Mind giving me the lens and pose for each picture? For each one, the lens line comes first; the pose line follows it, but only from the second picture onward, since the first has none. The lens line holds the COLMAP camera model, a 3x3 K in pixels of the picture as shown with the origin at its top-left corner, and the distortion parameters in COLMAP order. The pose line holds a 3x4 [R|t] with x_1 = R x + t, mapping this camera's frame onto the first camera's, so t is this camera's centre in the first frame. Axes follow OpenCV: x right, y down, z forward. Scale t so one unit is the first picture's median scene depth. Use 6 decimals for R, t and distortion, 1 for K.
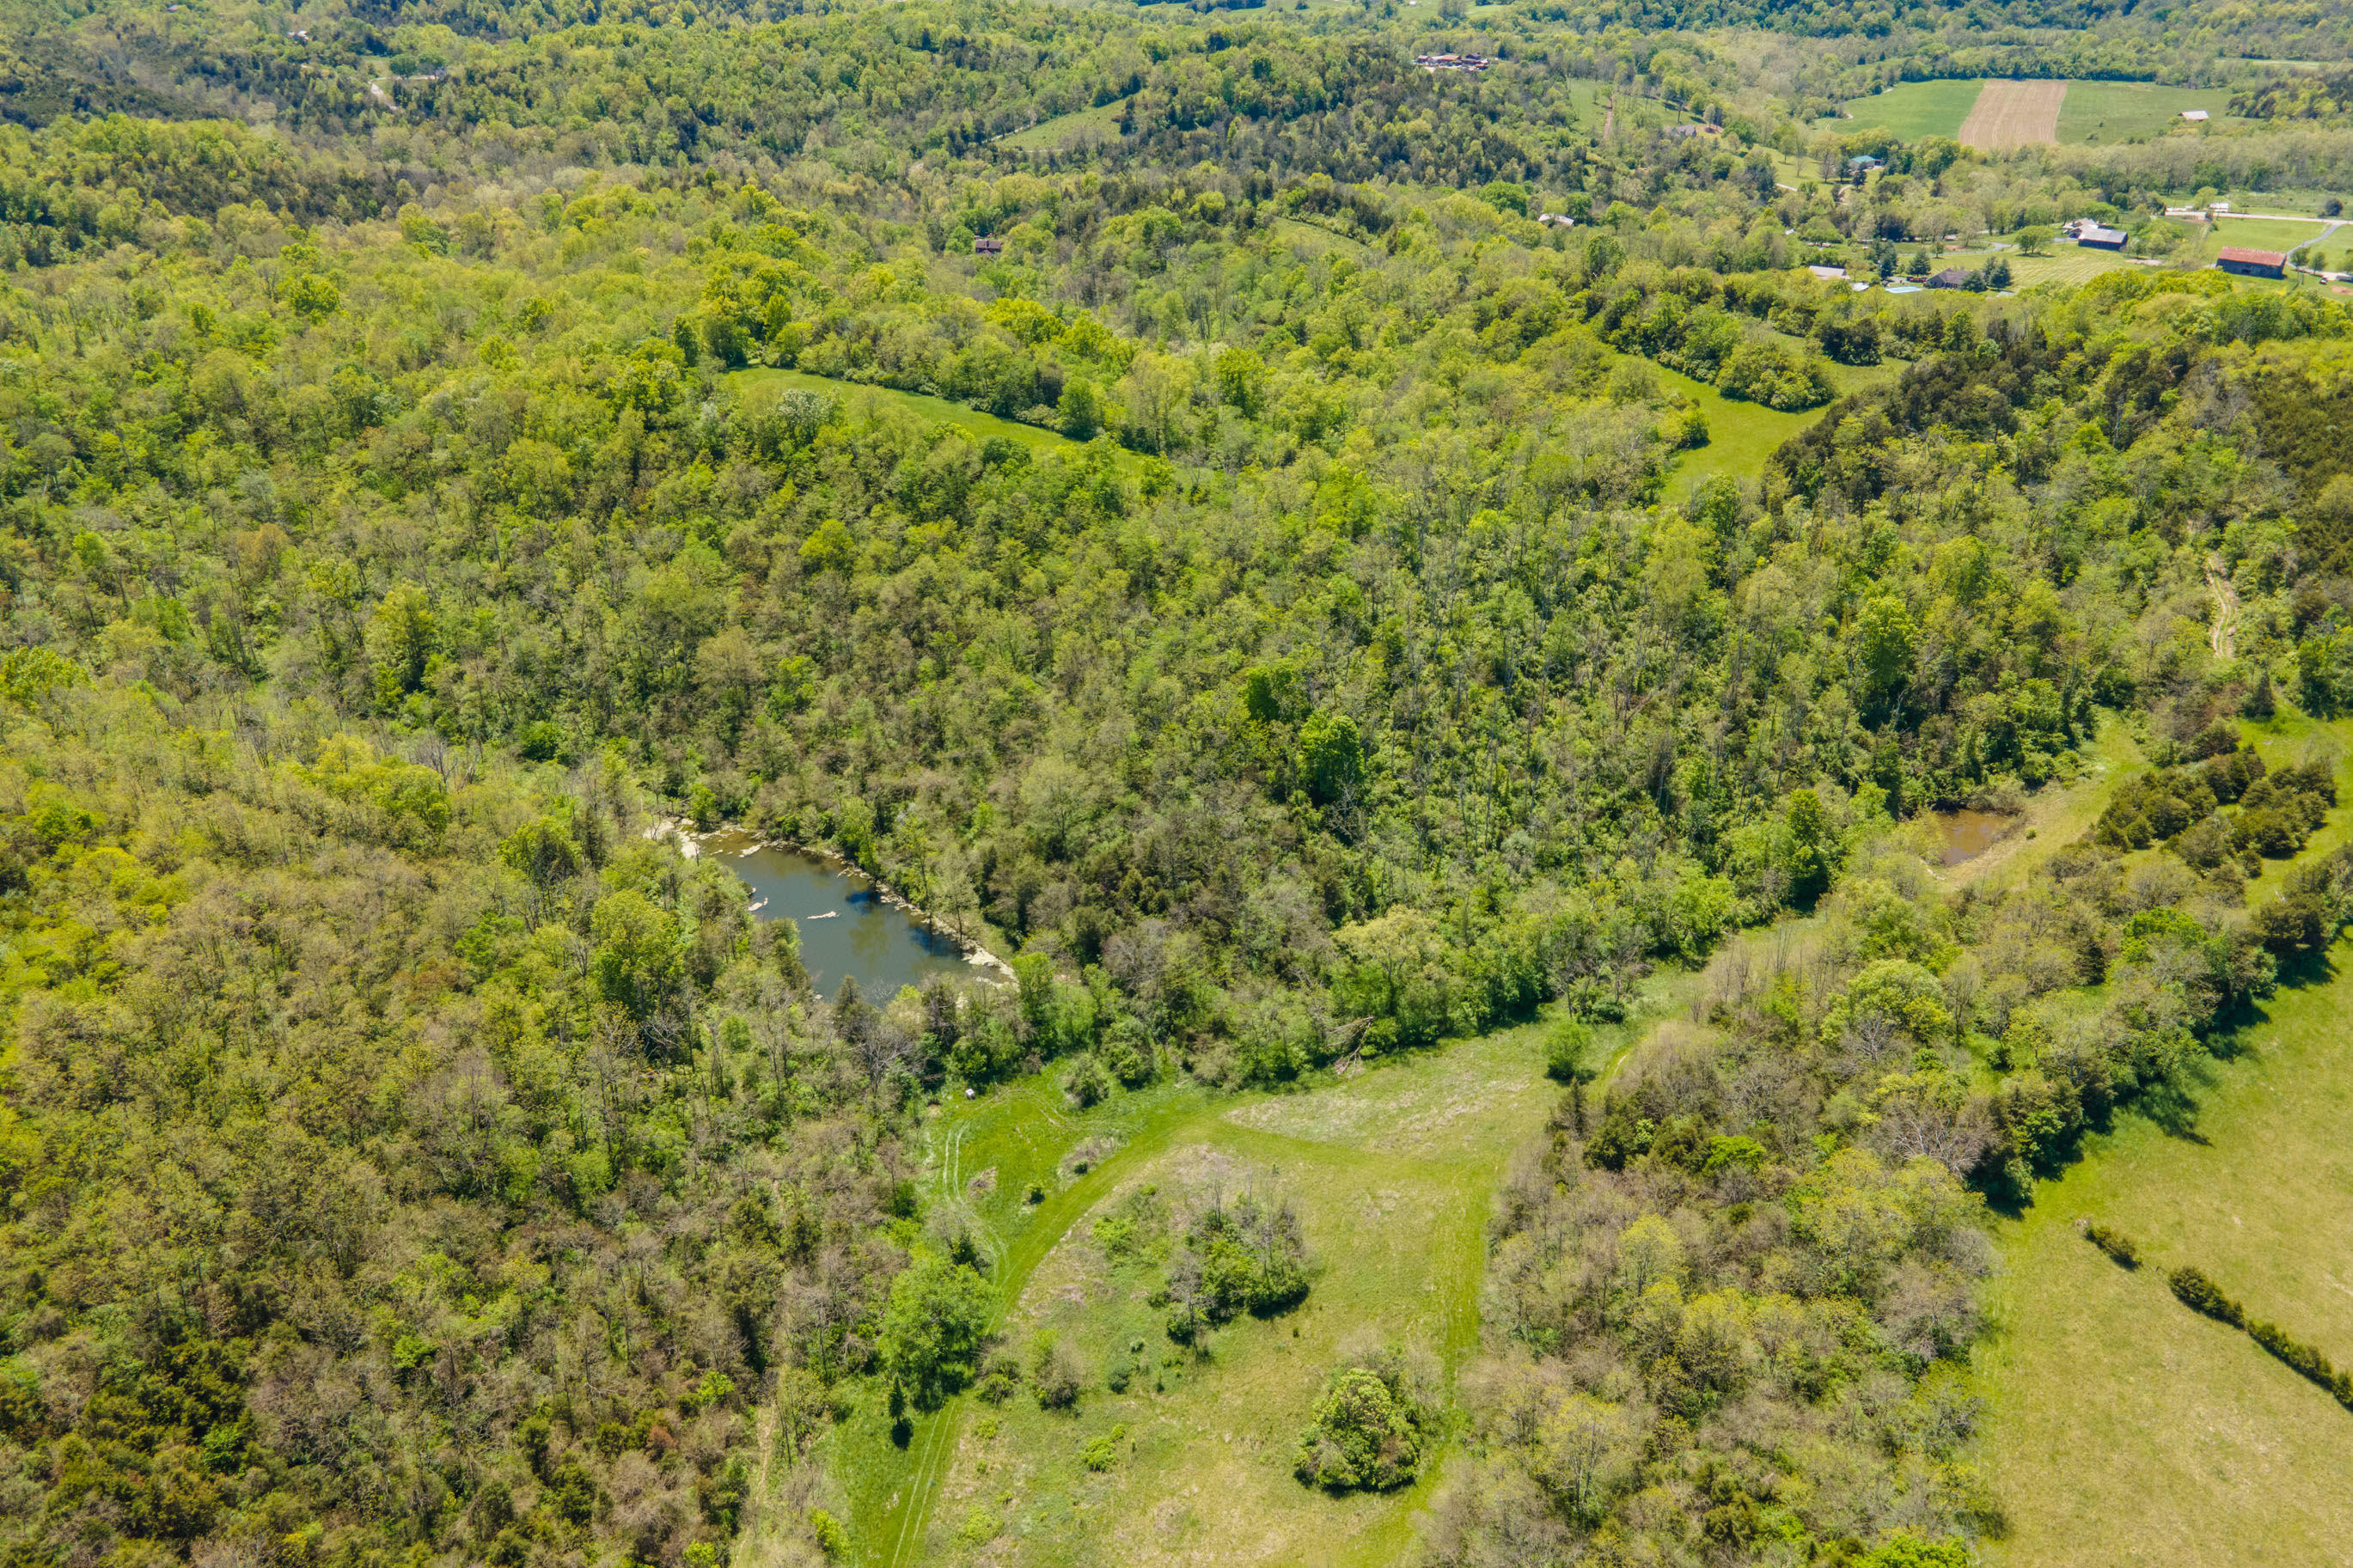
lens RADIAL K [[1719.1, 0, 1199.3], [0, 1719.1, 776.0], [0, 0, 1]] dist [0.025312, 0.032837]
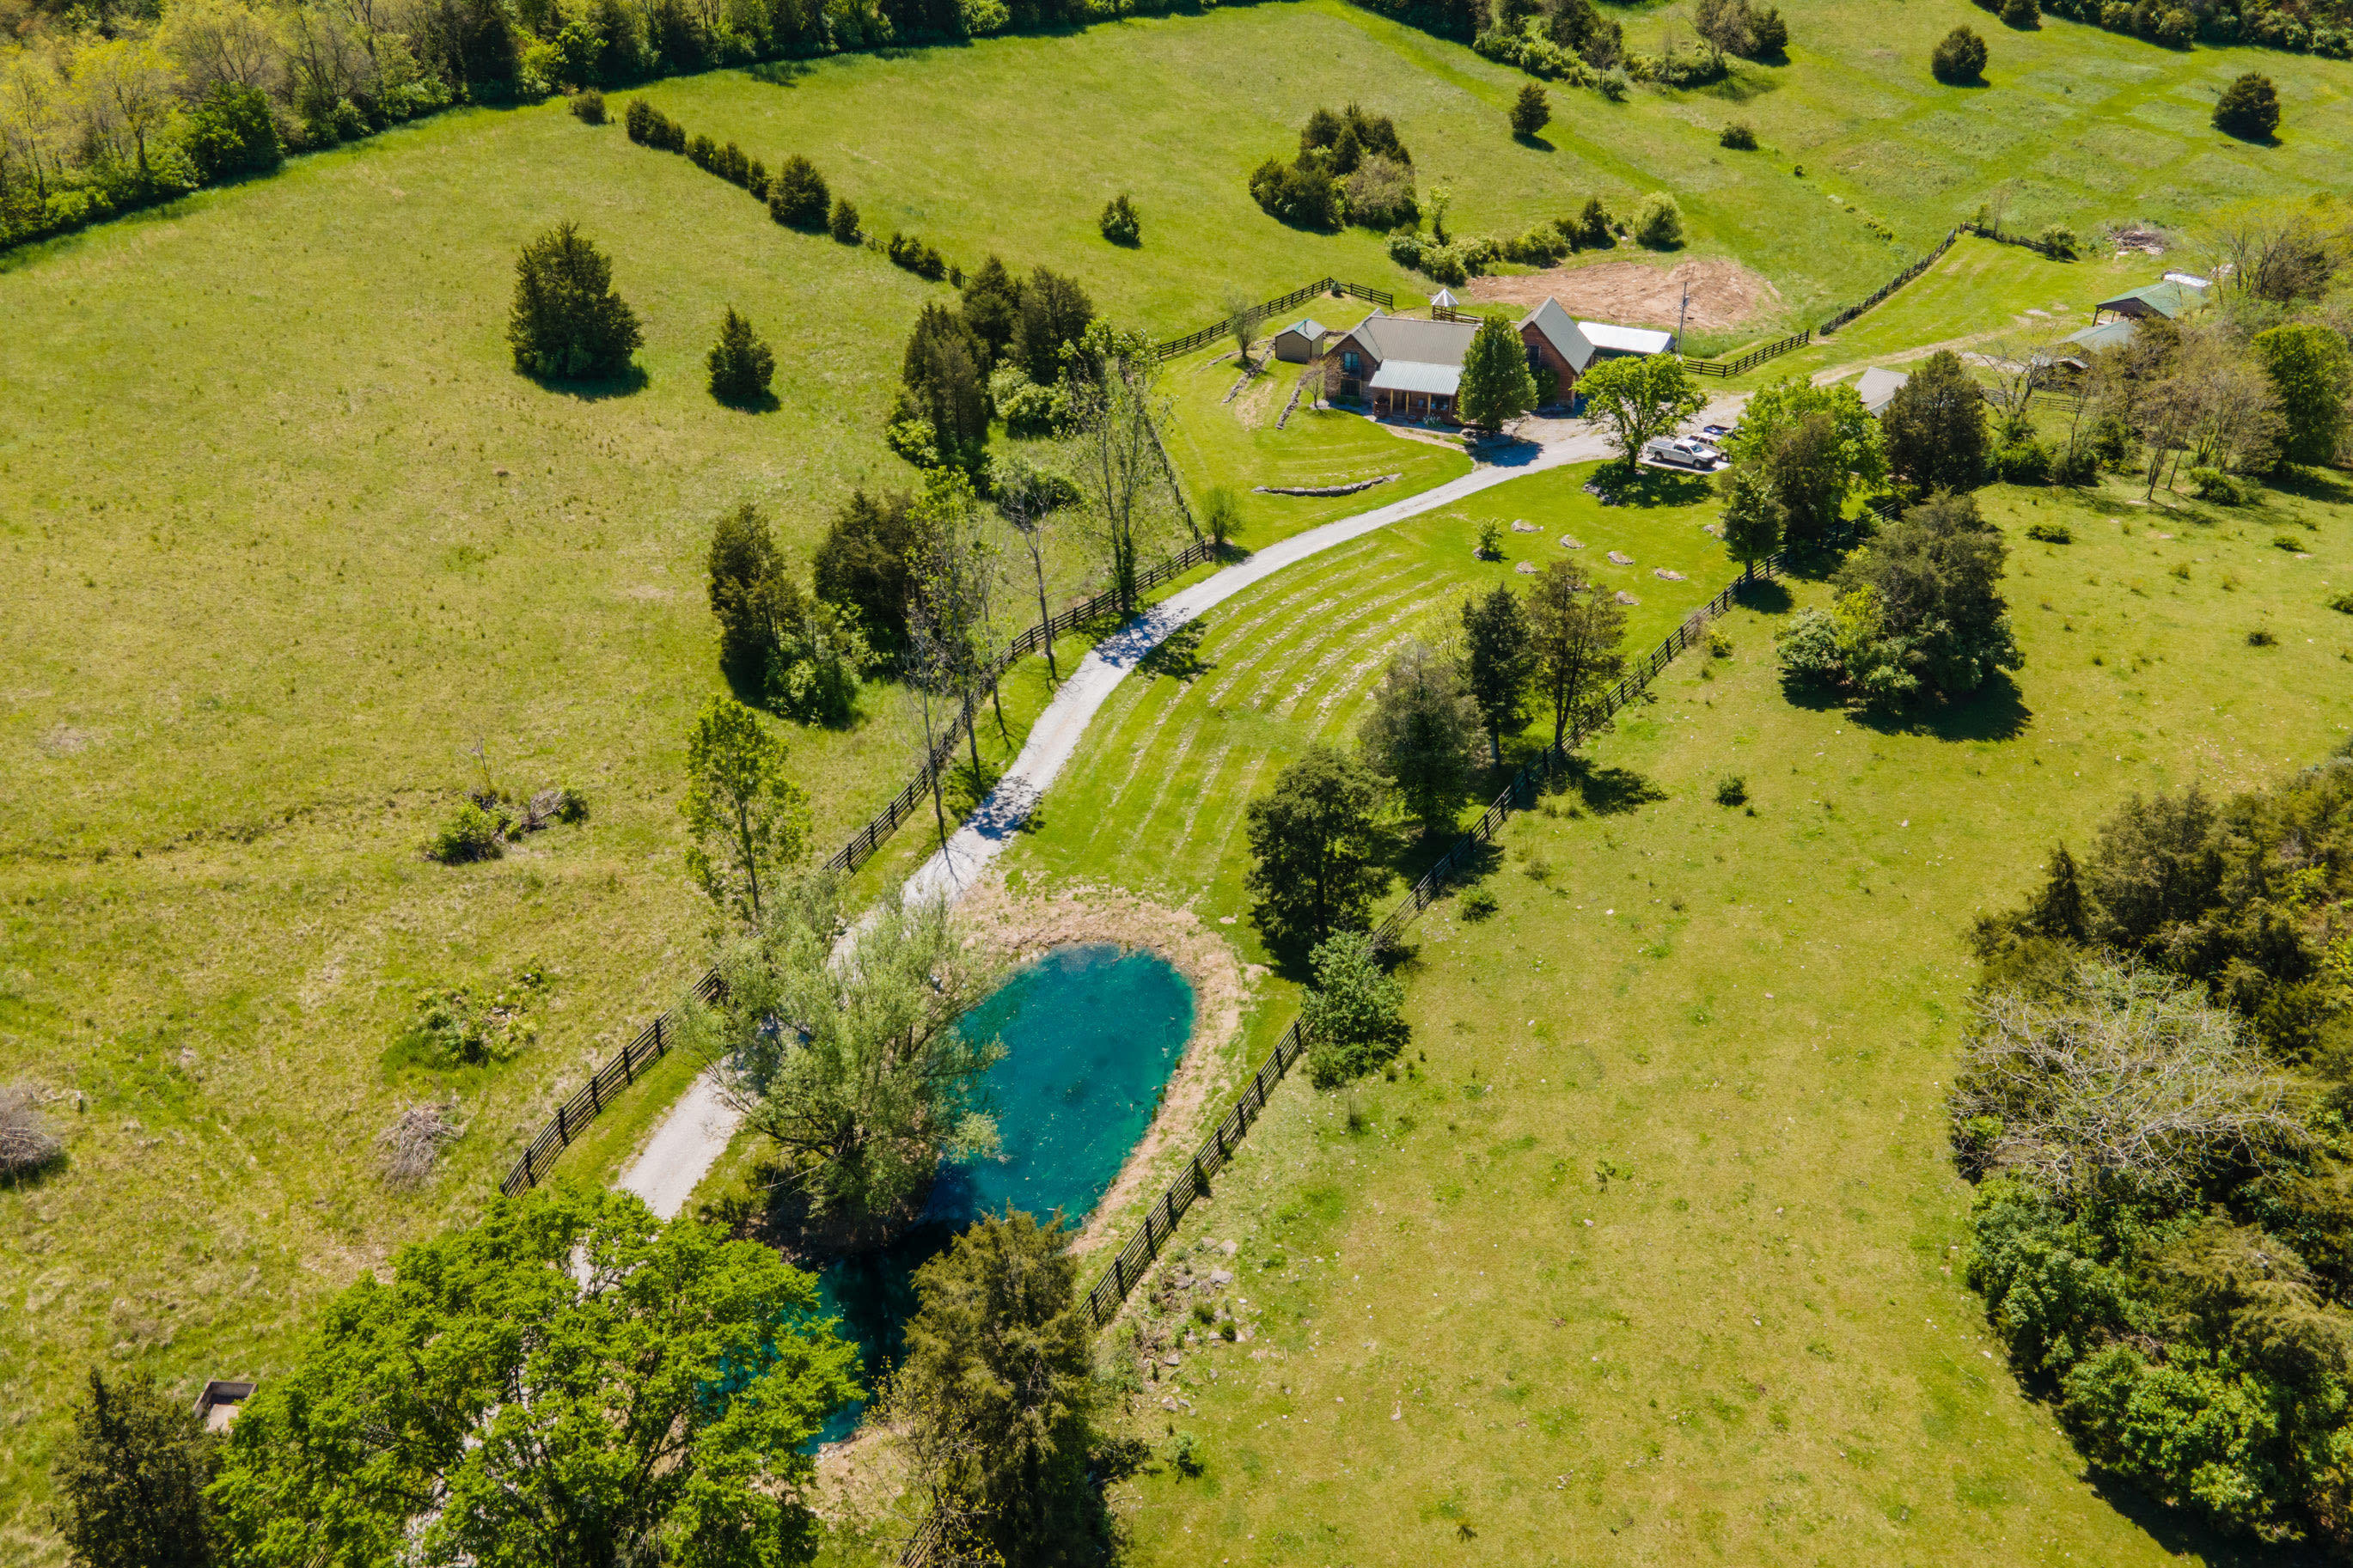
lens RADIAL K [[1719.1, 0, 1202.8], [0, 1719.1, 715.0], [0, 0, 1]] dist [0.025312, 0.032837]
pose [[0.989224, -0.081978, 0.121305, 0.481512], [0.083268, 0.996512, -0.005592, 0.418365], [-0.120424, 0.015632, 0.992600, 0.055051]]
